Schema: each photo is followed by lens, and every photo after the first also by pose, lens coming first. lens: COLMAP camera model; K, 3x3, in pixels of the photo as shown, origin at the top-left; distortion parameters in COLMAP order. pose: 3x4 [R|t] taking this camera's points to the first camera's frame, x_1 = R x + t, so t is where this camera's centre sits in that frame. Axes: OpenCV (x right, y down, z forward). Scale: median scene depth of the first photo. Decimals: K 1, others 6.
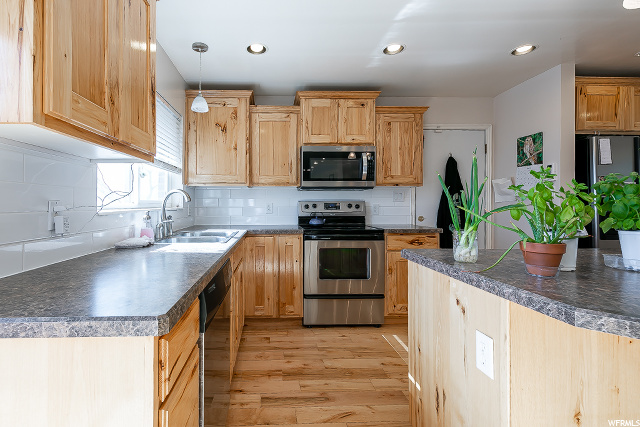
lens RADIAL K [[294.3, 0, 289.6], [0, 294.3, 200.8], [0, 0, 1]] dist [-0.002951, 0.002676]
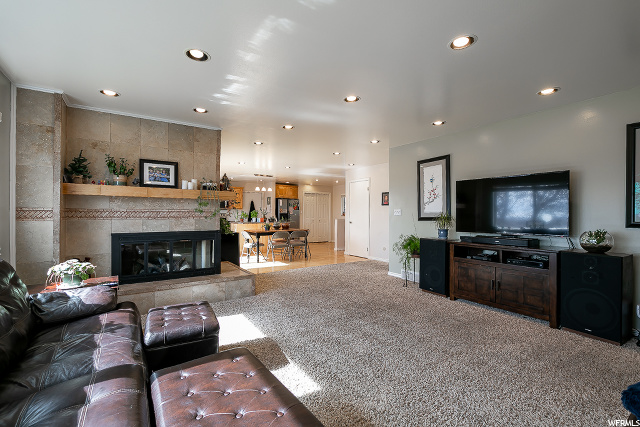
lens RADIAL K [[294.3, 0, 326.2], [0, 294.3, 216.9], [0, 0, 1]] dist [-0.002951, 0.002676]
pose [[0.859692, 0.001735, 0.510810, -0.509824], [-0.012476, 0.999767, 0.017601, -0.032784], [-0.510660, -0.021504, 0.859514, -2.671946]]
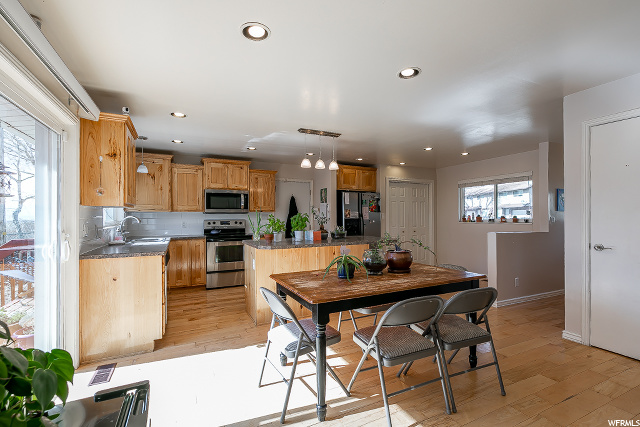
lens RADIAL K [[294.3, 0, 335.7], [0, 294.3, 218.4], [0, 0, 1]] dist [-0.002951, 0.002676]
pose [[0.908056, -0.004626, 0.418824, 0.012359], [-0.000866, 0.999916, 0.012921, -0.034793], [-0.418849, -0.012096, 0.907975, -0.913759]]
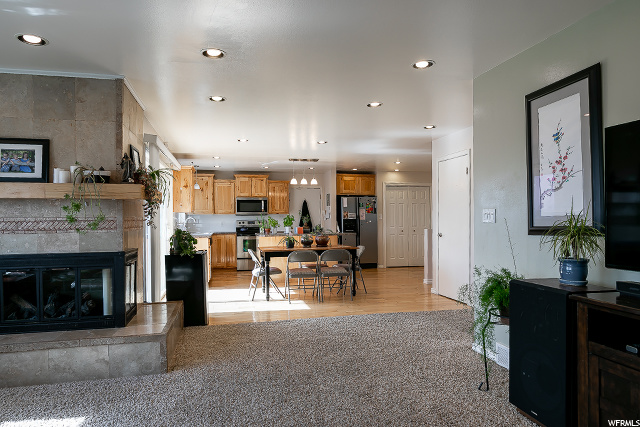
lens RADIAL K [[415.0, 0, 313.4], [0, 415.0, 224.8], [0, 0, 1]] dist [0.001871, -0.002888]
pose [[0.988886, -0.006782, 0.148519, 0.158373], [0.003412, 0.999731, 0.022936, -0.038181], [-0.148635, -0.022175, 0.988644, -2.405753]]
